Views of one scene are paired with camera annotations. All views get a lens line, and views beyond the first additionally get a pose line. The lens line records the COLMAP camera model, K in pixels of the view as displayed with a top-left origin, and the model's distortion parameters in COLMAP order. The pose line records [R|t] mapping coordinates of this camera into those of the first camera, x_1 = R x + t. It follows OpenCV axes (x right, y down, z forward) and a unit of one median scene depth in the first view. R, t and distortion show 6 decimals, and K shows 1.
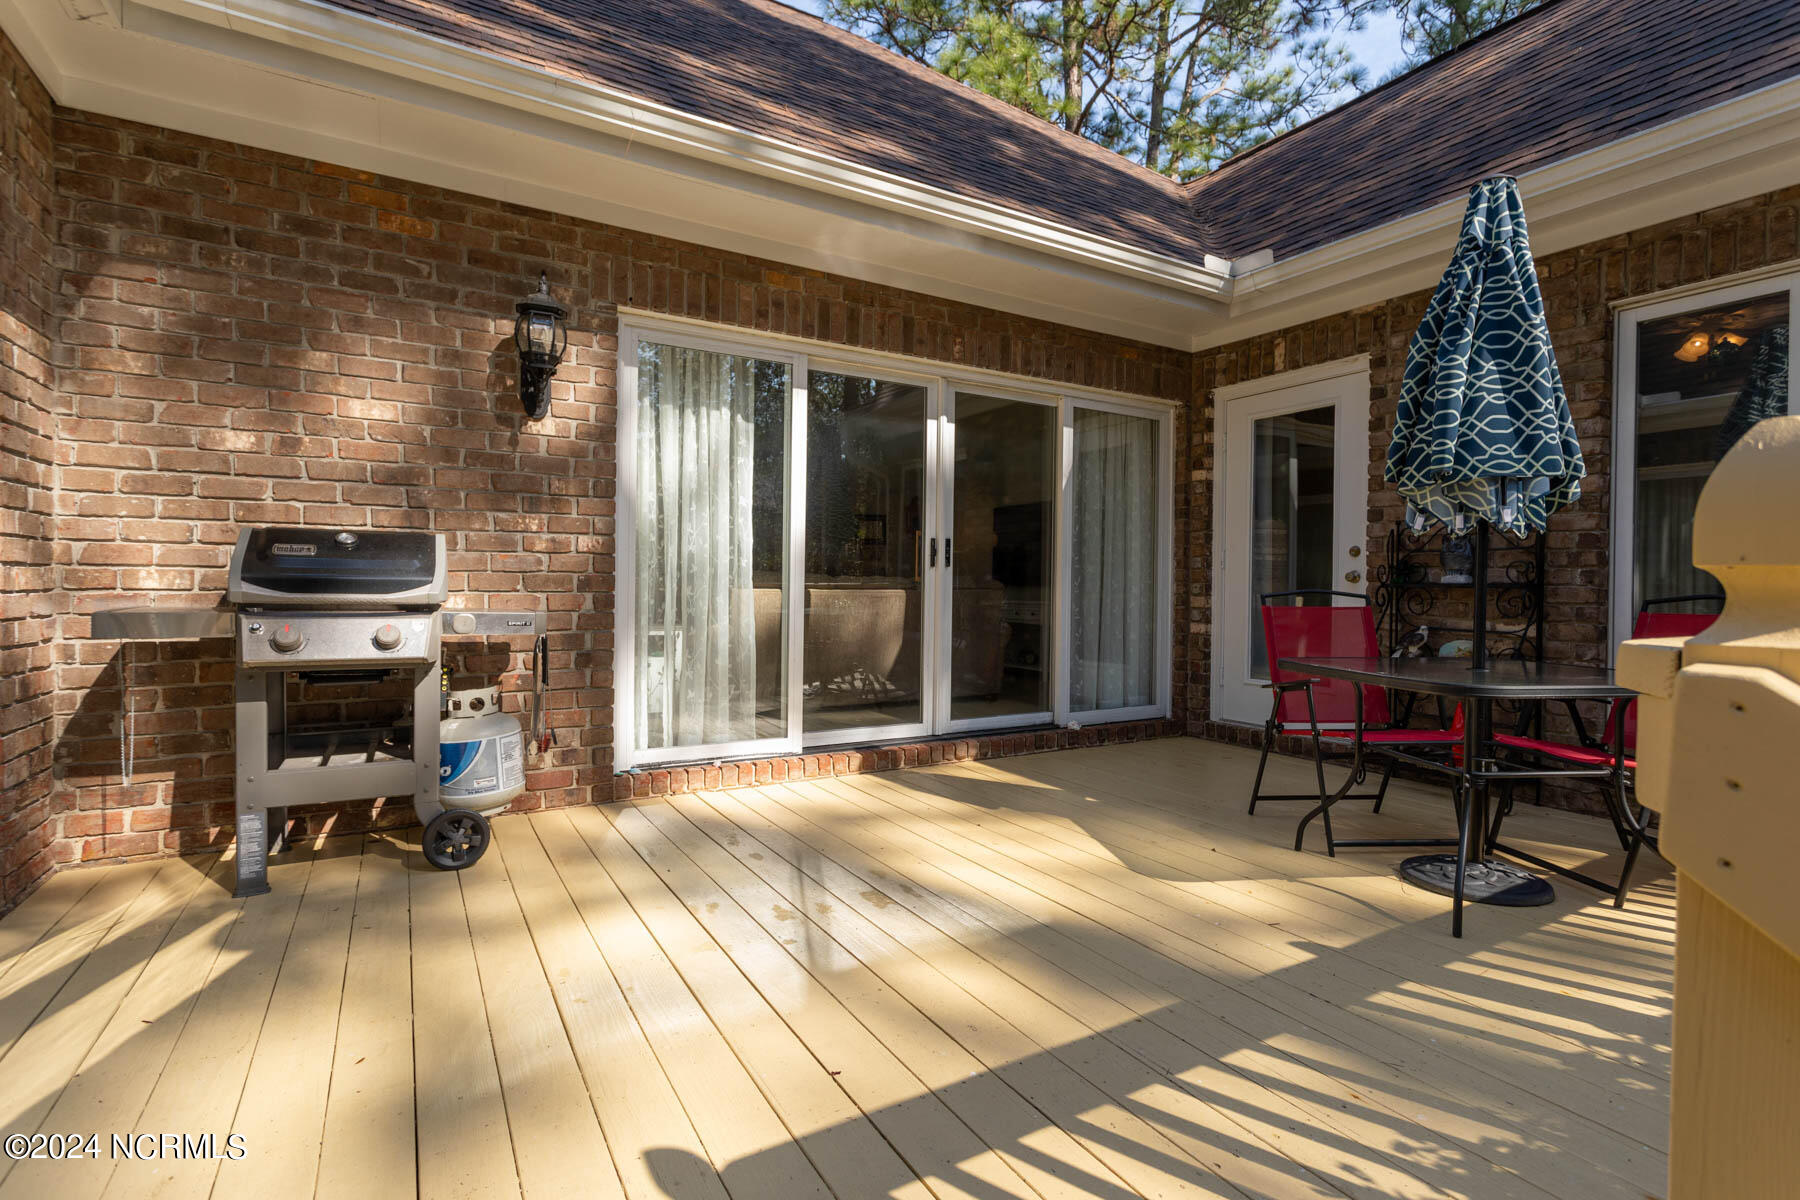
lens RADIAL K [[850.8, 0, 897.8], [0, 850.8, 593.5], [0, 0, 1]] dist [0.000673, 0.000500]
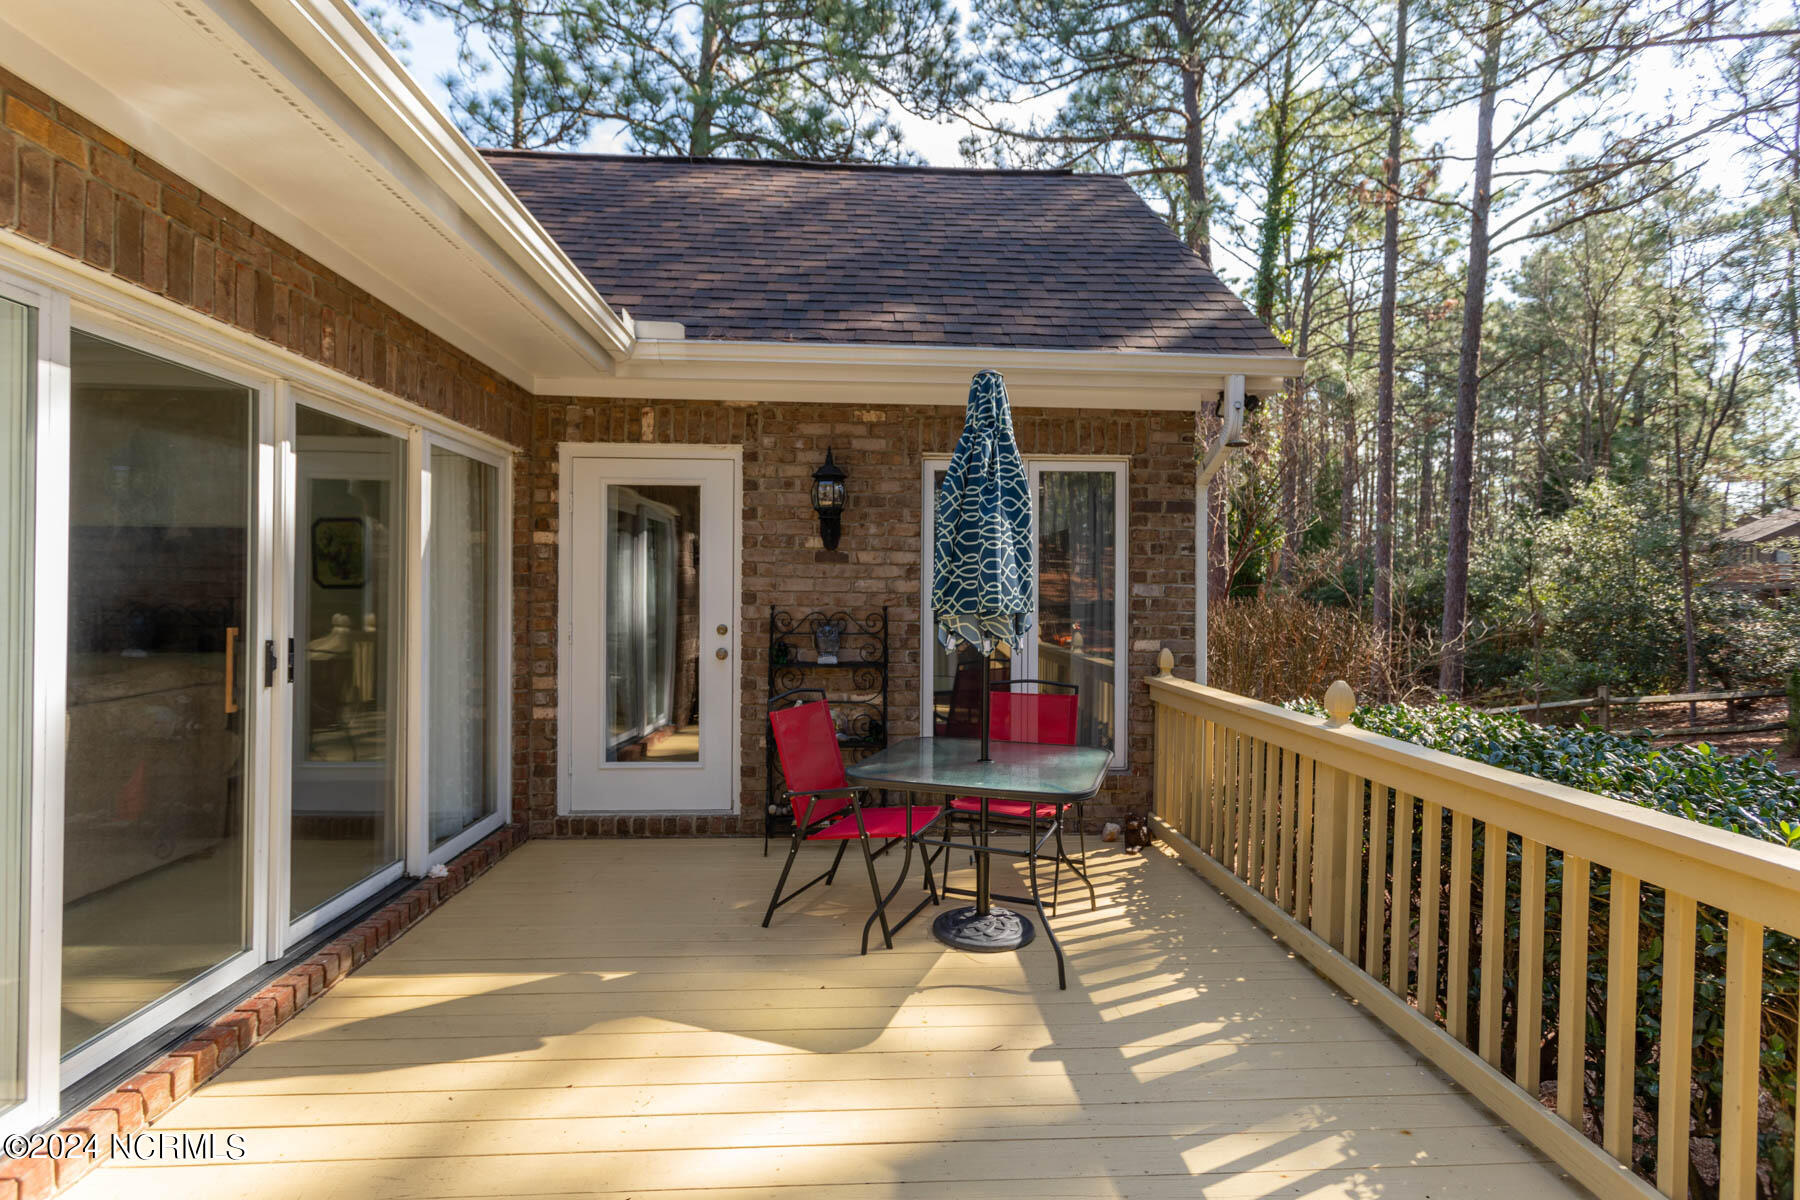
lens RADIAL K [[850.8, 0, 900.2], [0, 850.8, 596.4], [0, 0, 1]] dist [0.000673, 0.000500]
pose [[0.458601, -0.013469, 0.888540, -0.295502], [0.005863, 0.999909, 0.012131, -0.102272], [-0.888623, -0.000354, 0.458638, 0.324691]]
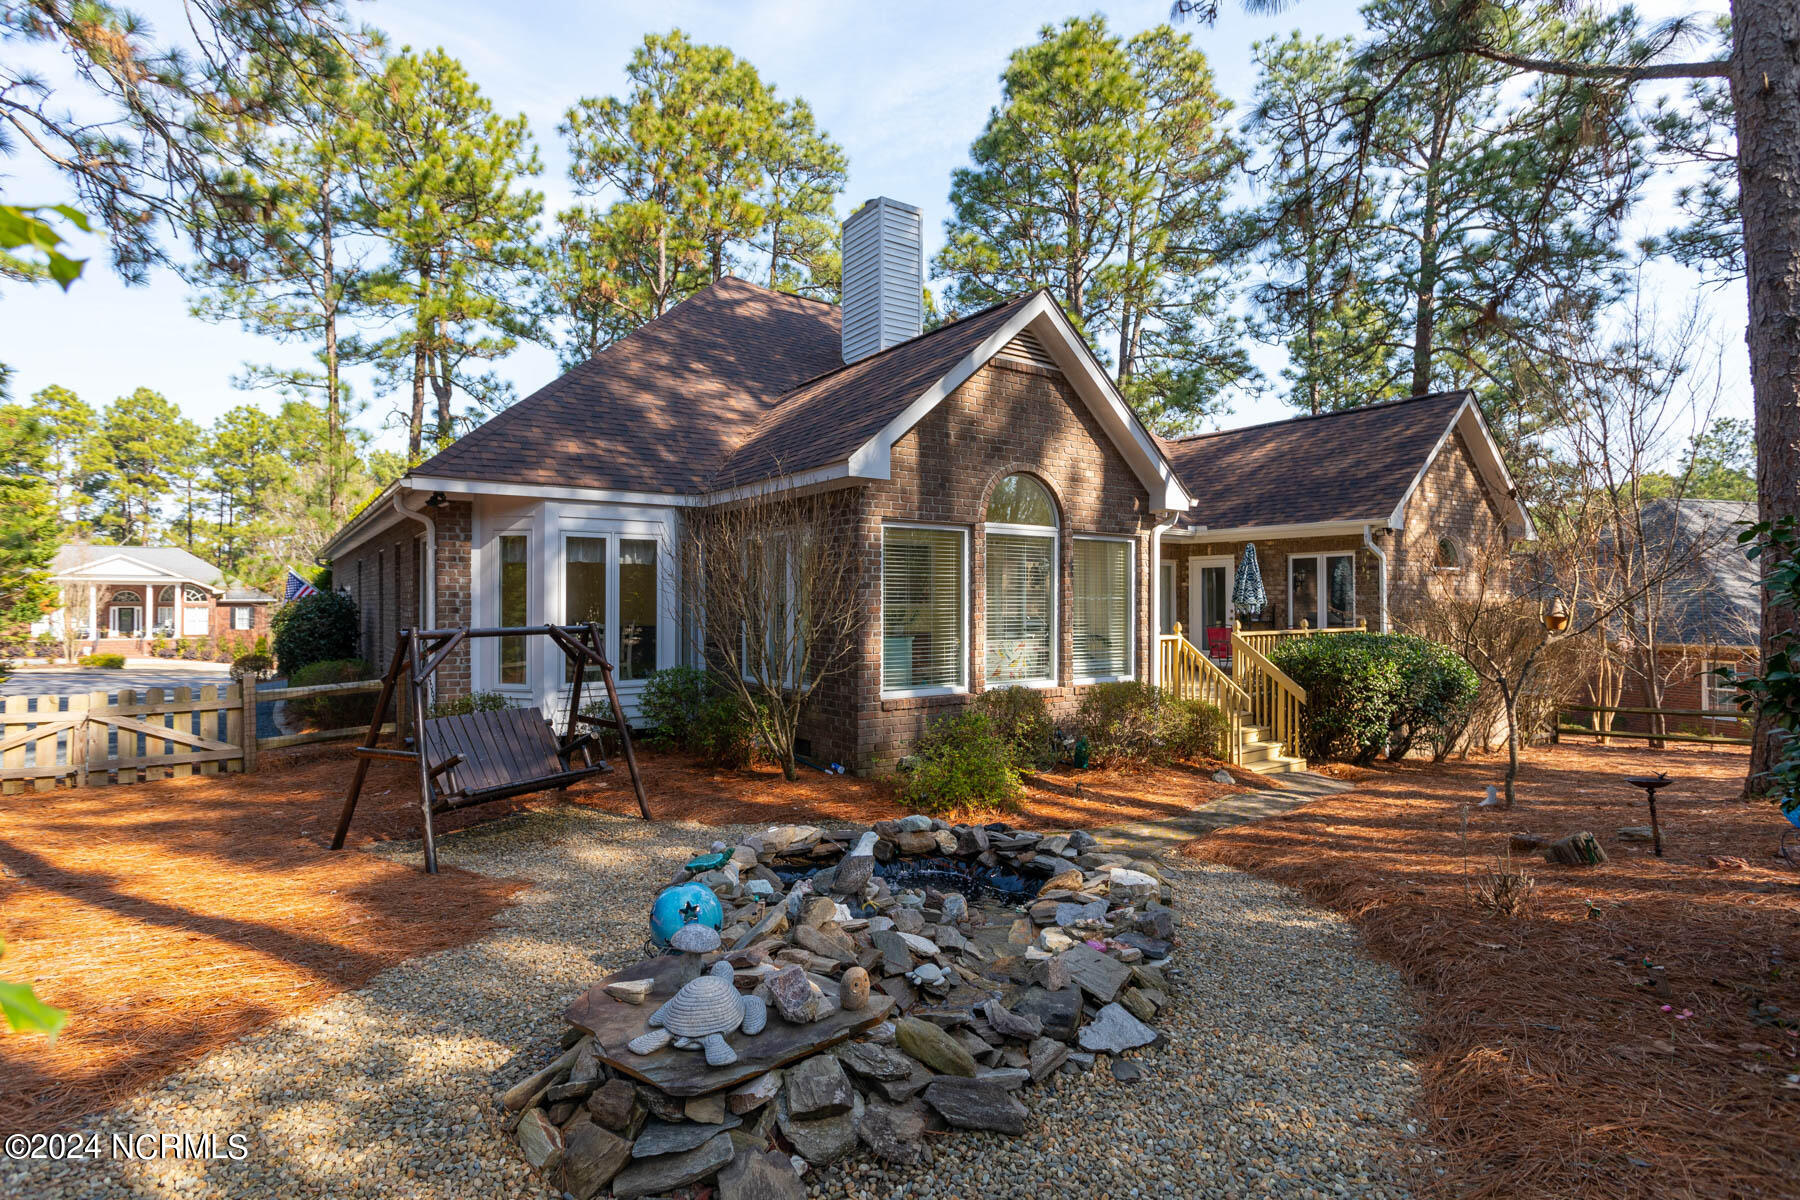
lens RADIAL K [[850.8, 0, 905.2], [0, 850.8, 597.9], [0, 0, 1]] dist [0.000673, 0.000500]
pose [[0.995234, -0.006115, 0.097322, -1.115192], [0.007774, 0.999831, -0.016673, -0.054688], [-0.097204, 0.017350, 0.995113, -2.305416]]
